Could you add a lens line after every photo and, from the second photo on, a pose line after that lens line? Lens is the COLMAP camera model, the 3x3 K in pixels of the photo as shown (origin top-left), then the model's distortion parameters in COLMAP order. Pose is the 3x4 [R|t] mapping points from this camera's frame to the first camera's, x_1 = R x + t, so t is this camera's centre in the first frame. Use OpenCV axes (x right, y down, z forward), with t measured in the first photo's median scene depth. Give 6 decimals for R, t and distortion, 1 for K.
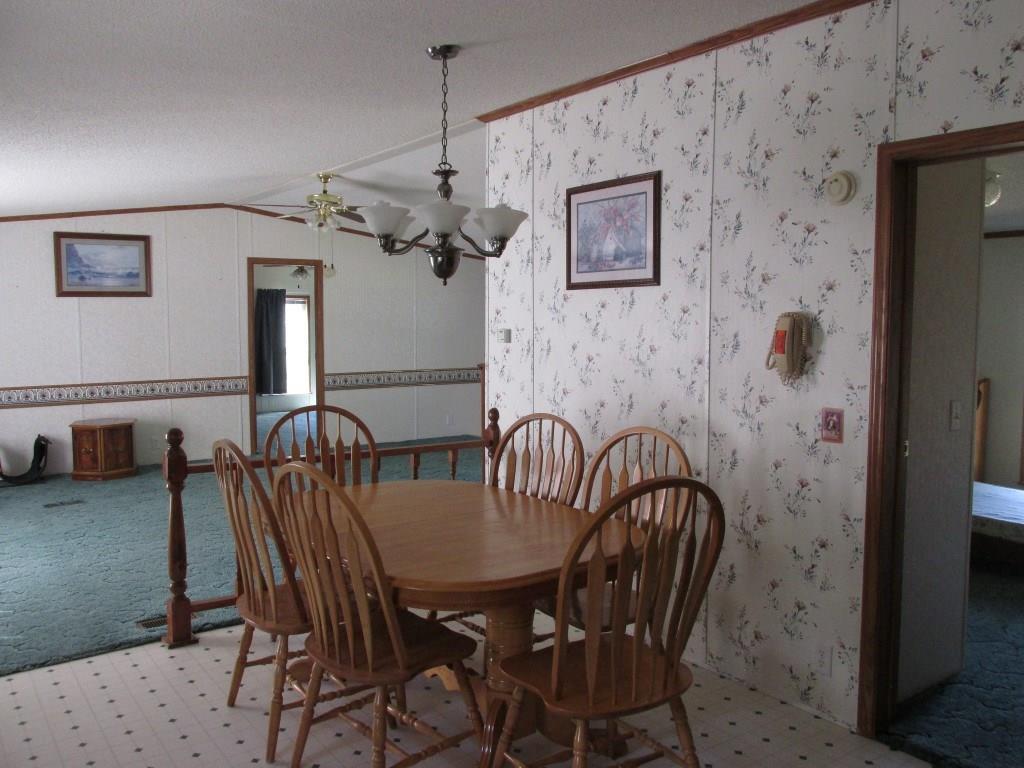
lens RADIAL K [[856.5, 0, 505.8], [0, 856.5, 378.3], [0, 0, 1]] dist [-0.031779, 0.009973]
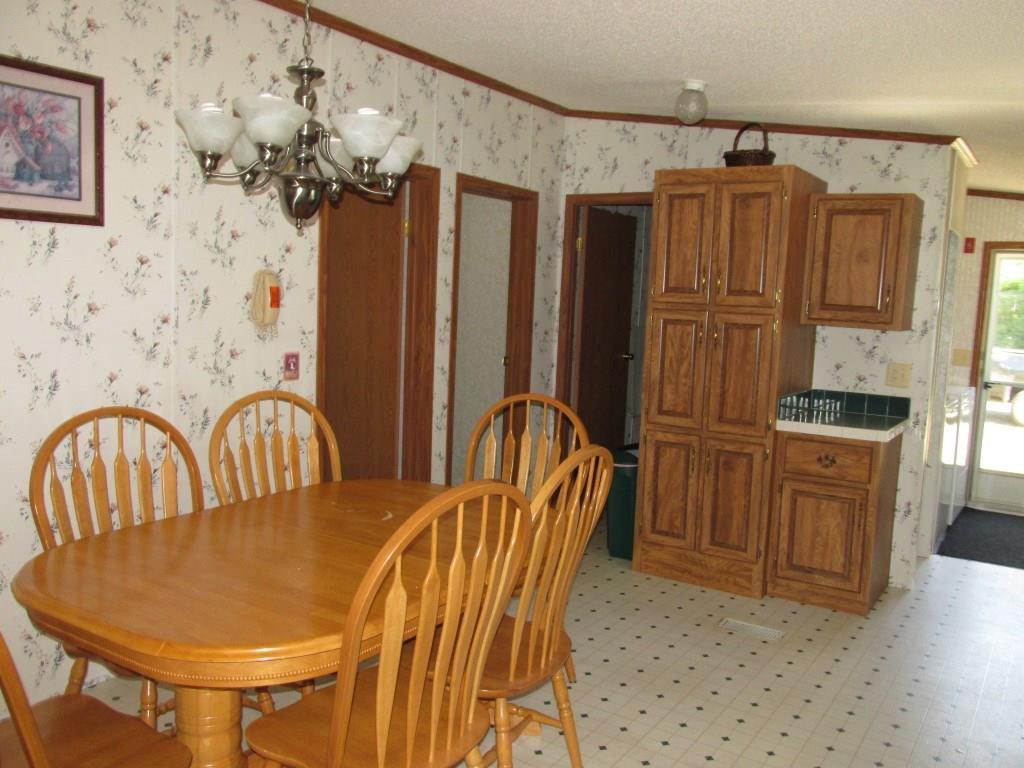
lens RADIAL K [[856.5, 0, 515.2], [0, 856.5, 379.9], [0, 0, 1]] dist [-0.031779, 0.009973]
pose [[-0.360578, -0.111229, 0.926073, -0.667877], [0.027042, 0.991200, 0.129580, -0.057449], [-0.932337, 0.071766, -0.354397, 0.896917]]
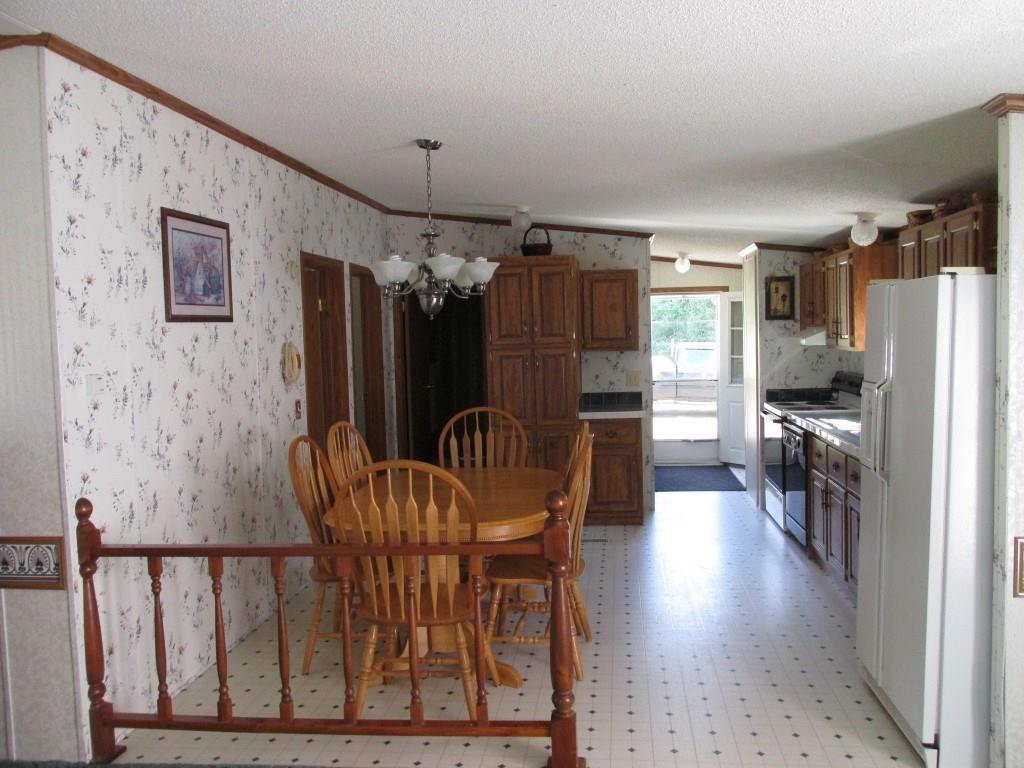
lens RADIAL K [[856.5, 0, 516.6], [0, 856.5, 384.9], [0, 0, 1]] dist [-0.031779, 0.009973]
pose [[-0.742031, -0.021518, 0.670021, -0.851102], [0.076926, 0.990149, 0.116992, -0.124721], [-0.665938, 0.138354, -0.733066, 1.540785]]
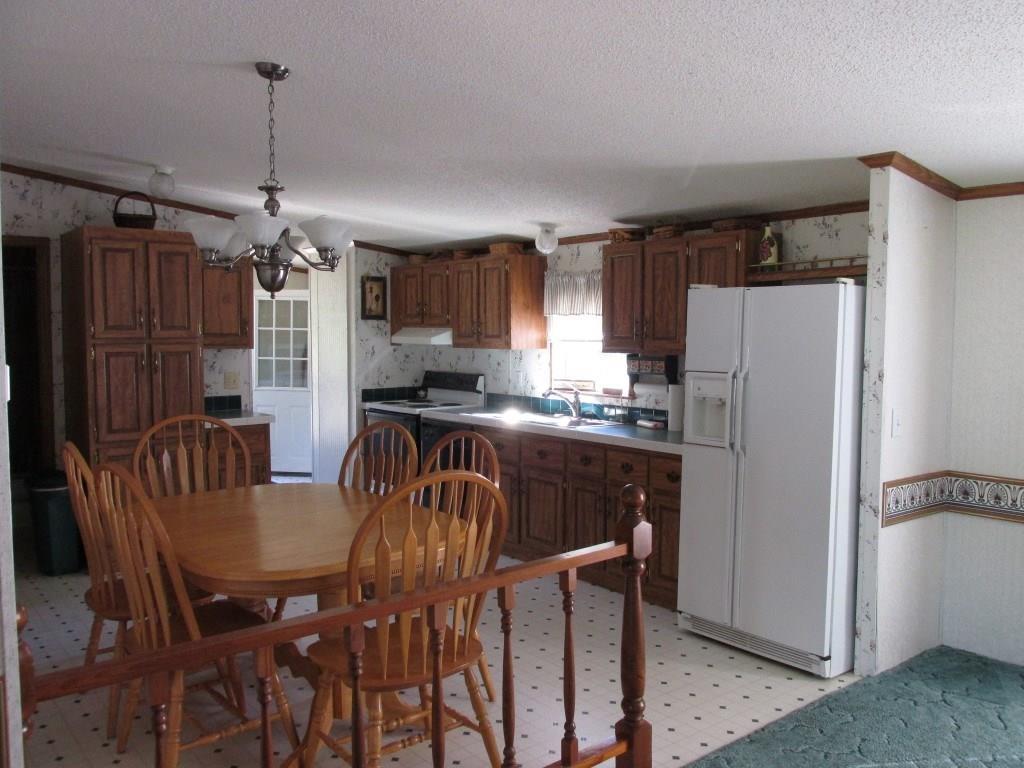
lens RADIAL K [[856.5, 0, 513.6], [0, 856.5, 388.1], [0, 0, 1]] dist [-0.031779, 0.009973]
pose [[-0.998086, 0.002737, -0.061779, -0.237122], [-0.005982, 0.990061, 0.140512, -0.119997], [0.061550, 0.140613, -0.988150, 1.659037]]
